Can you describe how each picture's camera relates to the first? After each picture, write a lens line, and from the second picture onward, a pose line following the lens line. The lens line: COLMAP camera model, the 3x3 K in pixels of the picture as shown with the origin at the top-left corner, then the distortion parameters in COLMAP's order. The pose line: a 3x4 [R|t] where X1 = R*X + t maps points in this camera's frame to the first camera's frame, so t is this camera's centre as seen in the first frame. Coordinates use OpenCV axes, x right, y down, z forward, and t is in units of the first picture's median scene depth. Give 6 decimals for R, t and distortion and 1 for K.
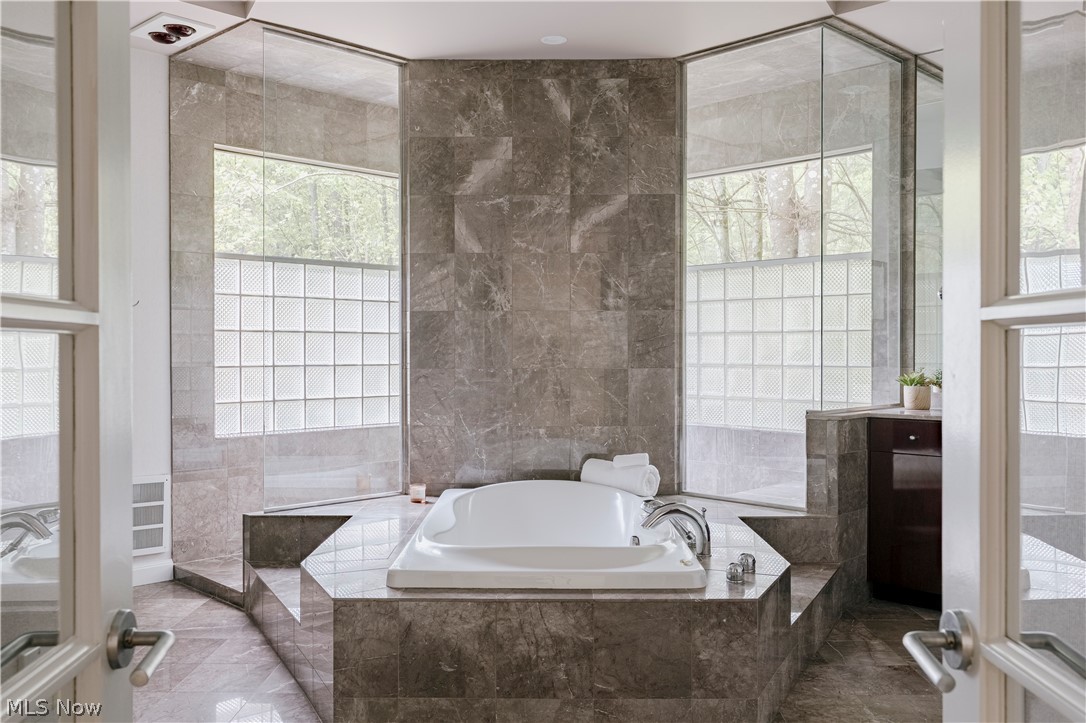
lens RADIAL K [[953.2, 0, 543.3], [0, 953.2, 358.4], [0, 0, 1]] dist [0.004921, 0.005358]
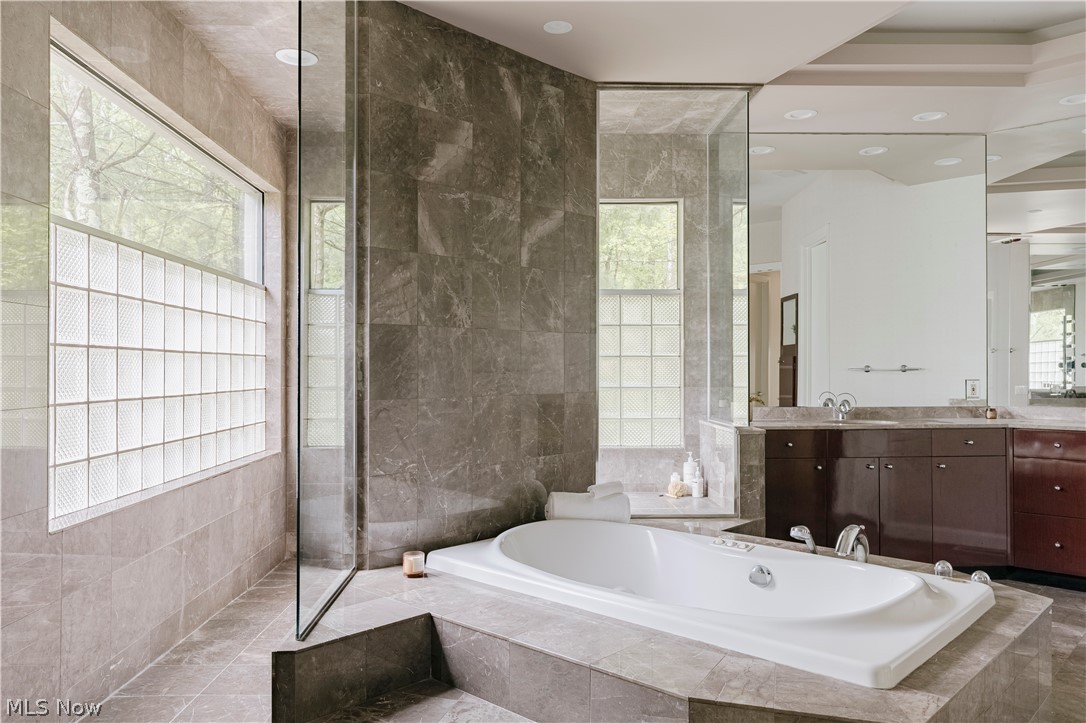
lens RADIAL K [[789.6, 0, 542.8], [0, 789.6, 363.9], [0, 0, 1]] dist [0.001052, 0.002994]
pose [[0.680083, 0.004705, 0.733120, -0.503906], [0.008410, 0.999864, -0.014219, -0.007807], [-0.733087, 0.015836, 0.679951, 0.478859]]
